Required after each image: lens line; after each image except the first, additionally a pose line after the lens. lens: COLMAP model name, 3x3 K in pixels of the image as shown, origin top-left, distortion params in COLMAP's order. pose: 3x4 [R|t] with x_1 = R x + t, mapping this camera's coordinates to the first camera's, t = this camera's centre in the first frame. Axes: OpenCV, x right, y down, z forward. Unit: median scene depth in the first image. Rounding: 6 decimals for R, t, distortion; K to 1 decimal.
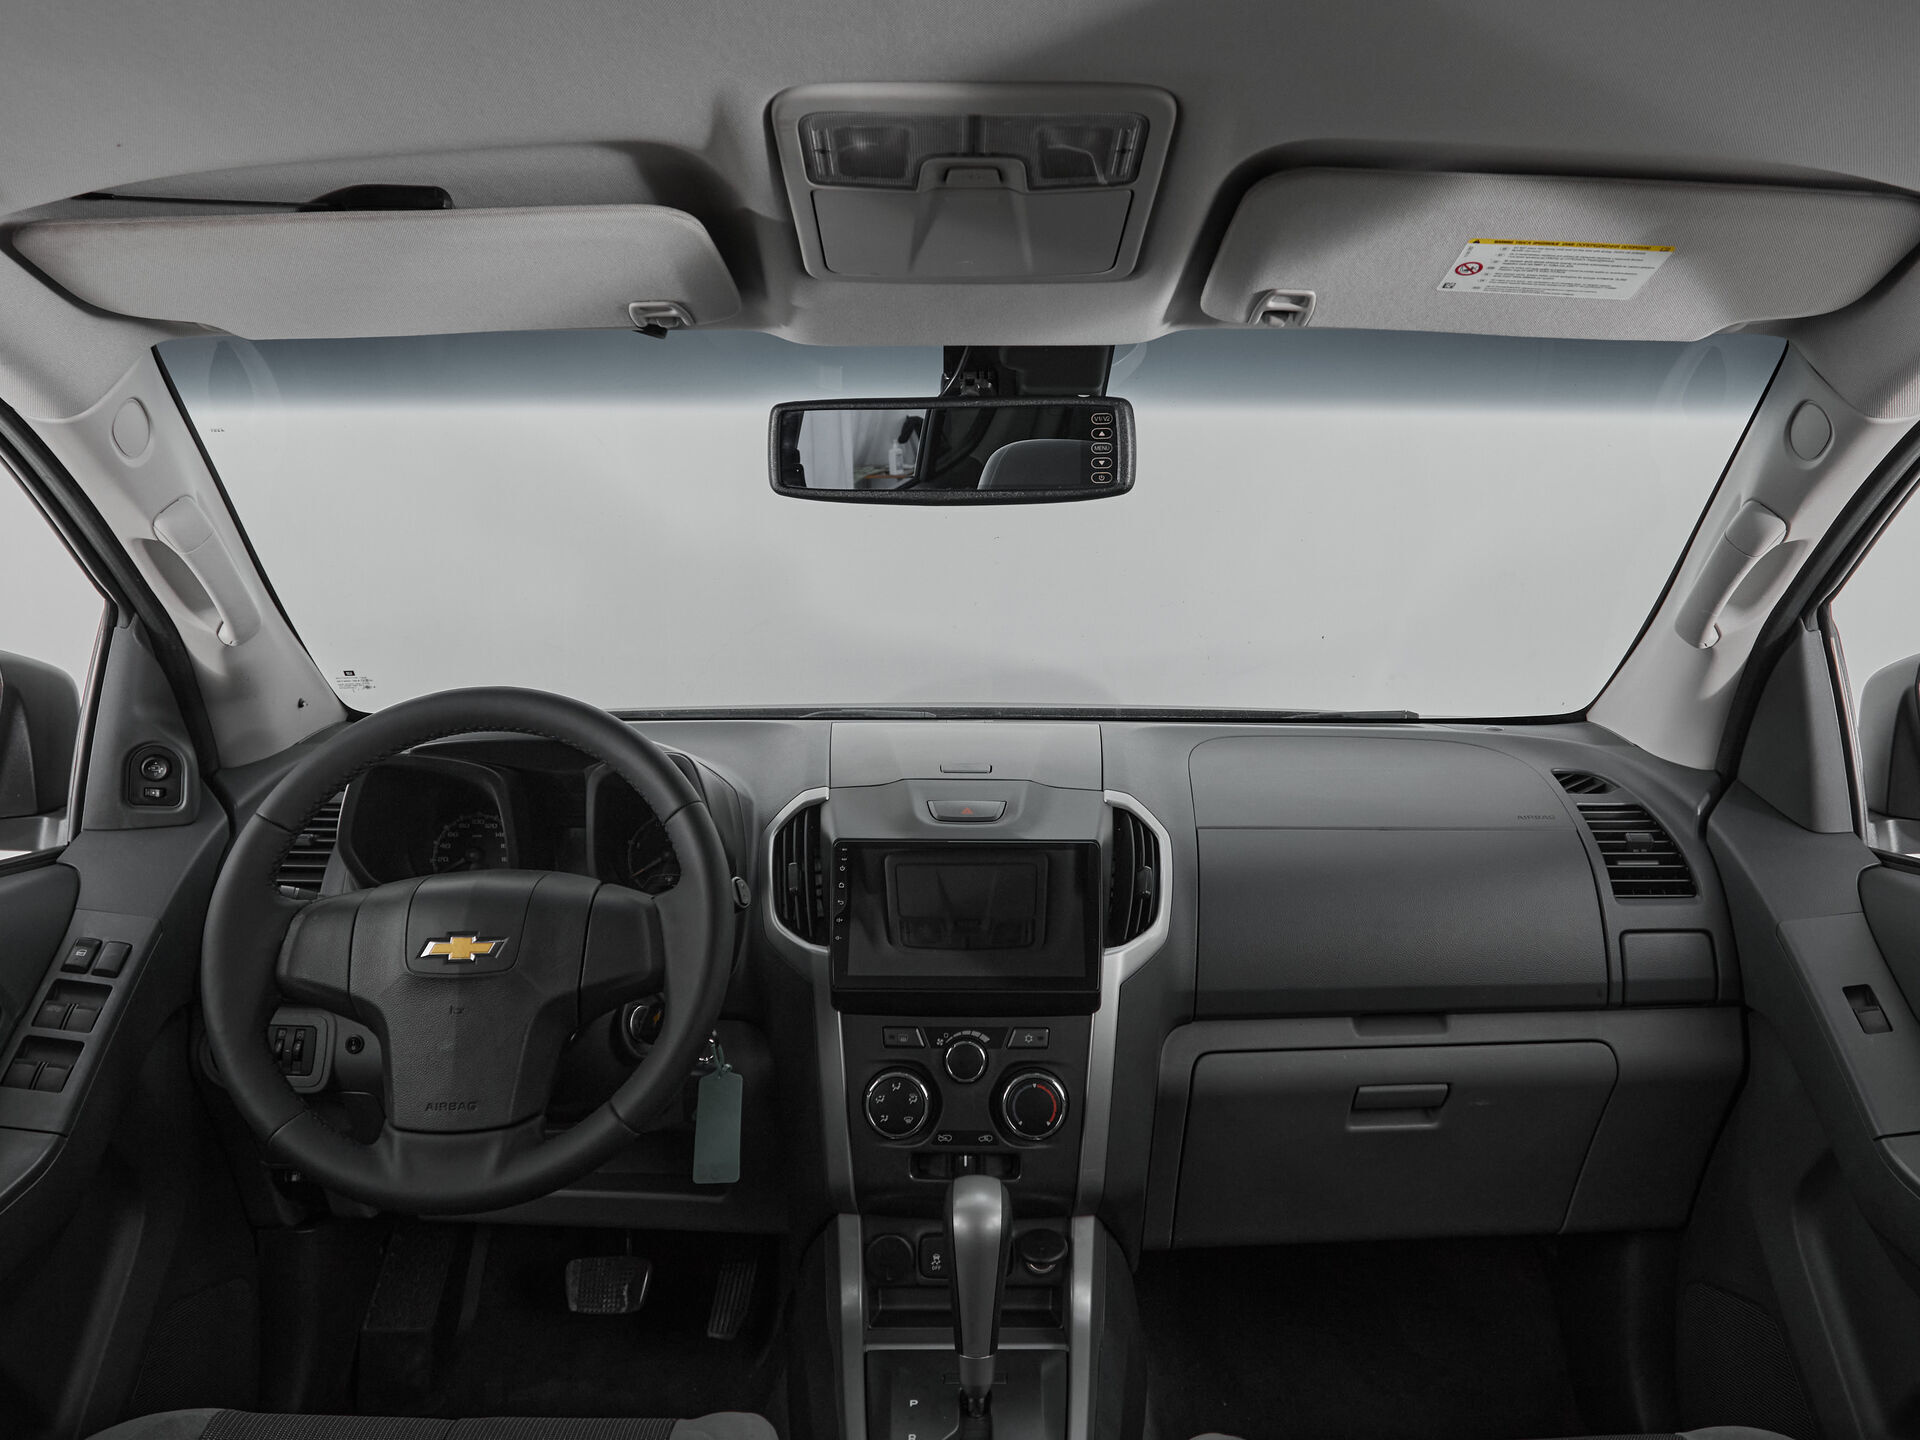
lens RADIAL K [[1372.8, 0, 949.0], [0, 1372.8, 671.8], [0, 0, 1]] dist [-0.003319, -0.000776]
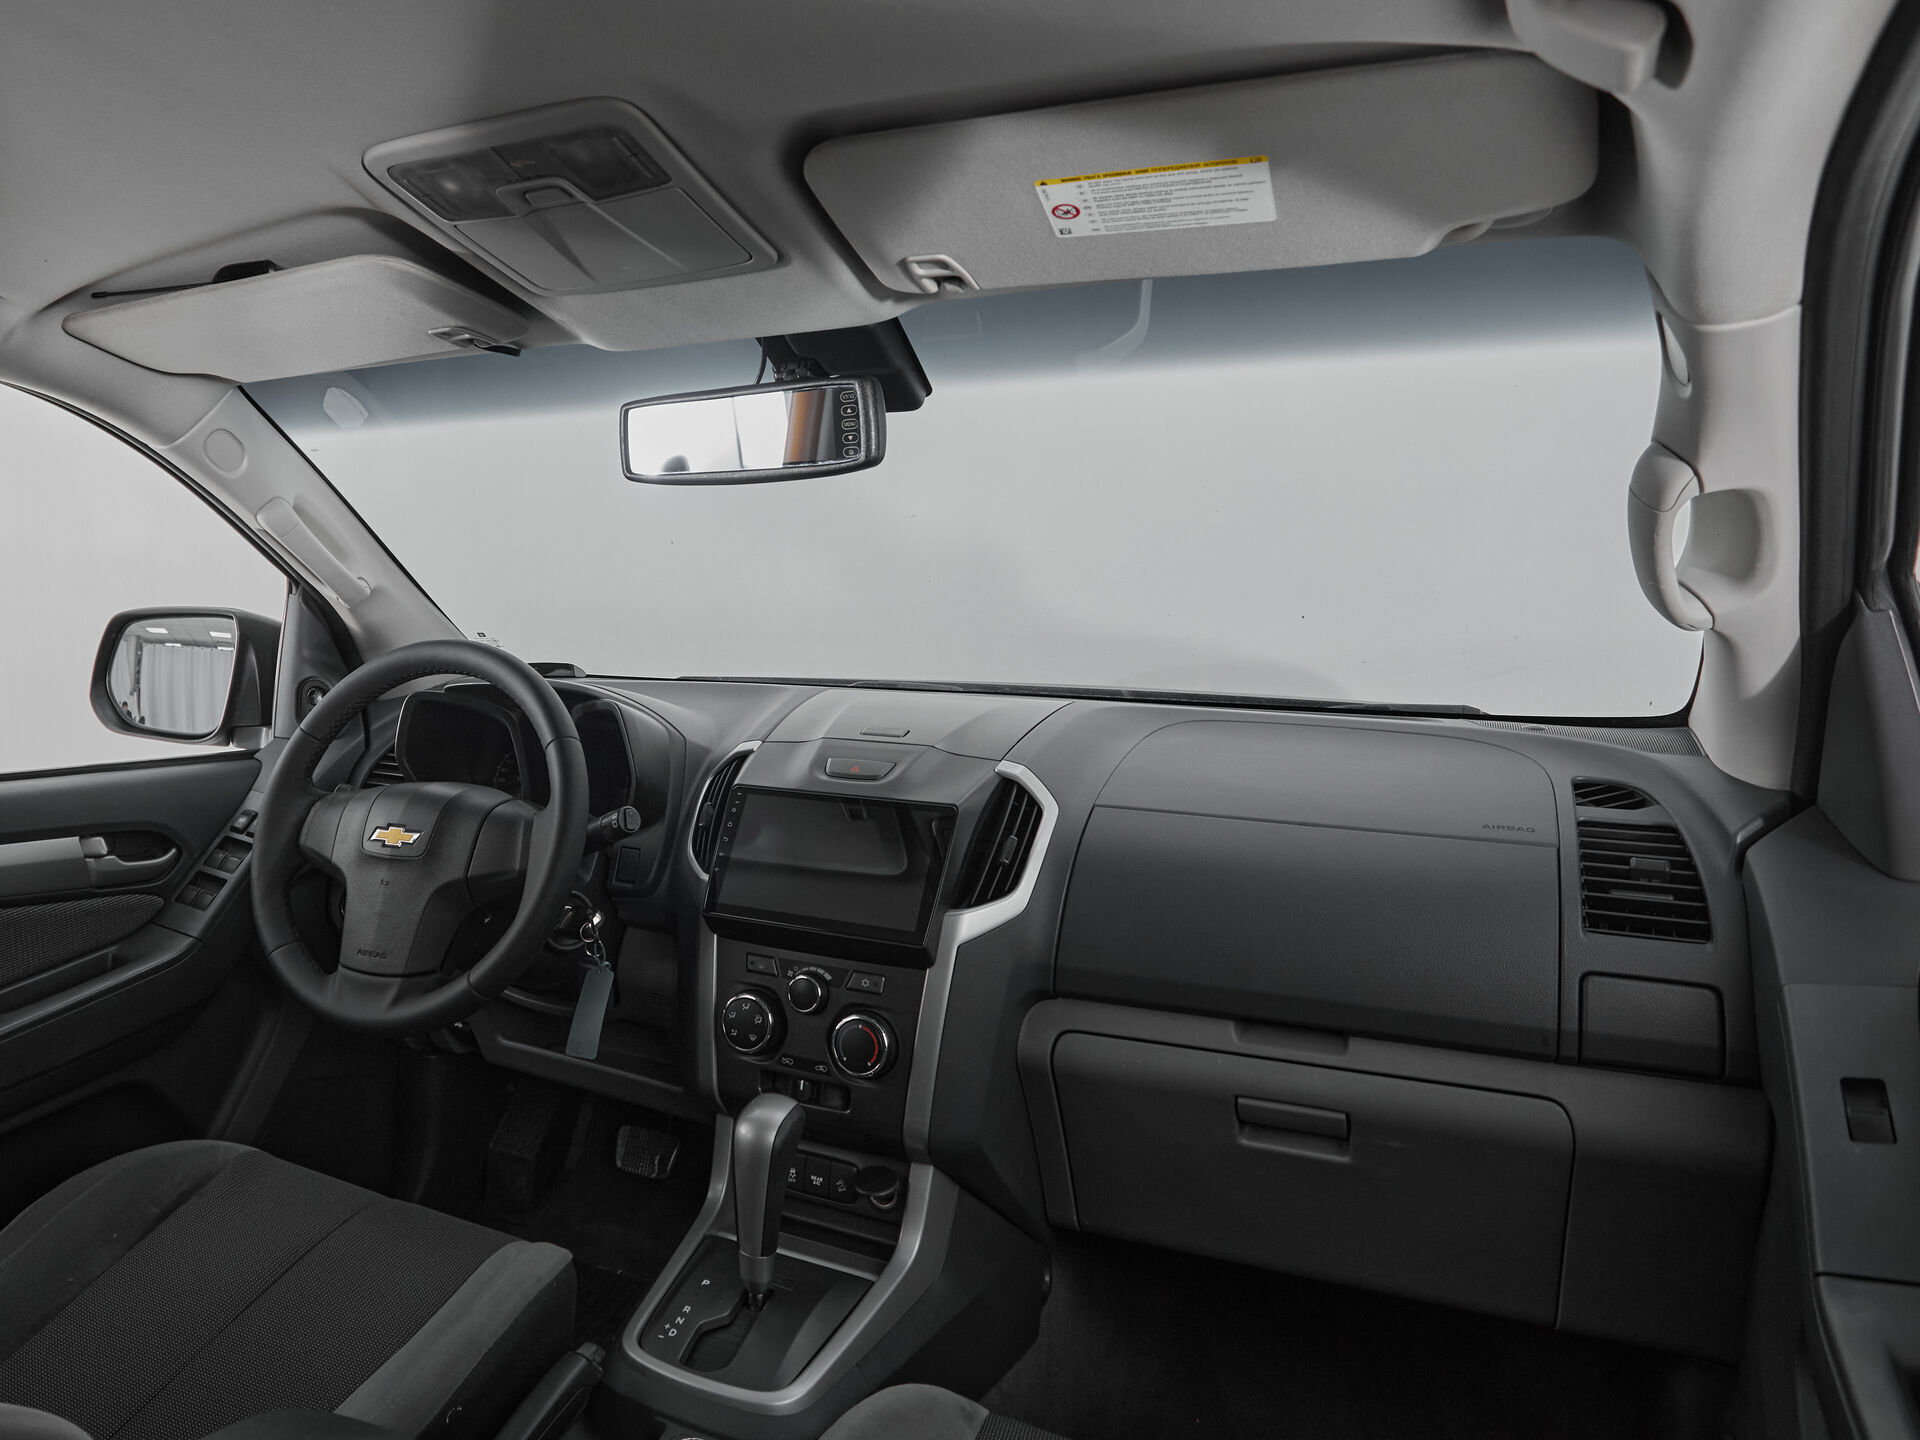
lens RADIAL K [[1262.7, 0, 704.0], [0, 1262.7, 655.2], [0, 0, 1]] dist [-0.000414, -0.004704]
pose [[0.872187, 0.029056, -0.488308, 0.403638], [-0.032390, 0.999474, 0.001619, 0.014745], [0.488099, 0.014405, 0.872670, 0.076503]]
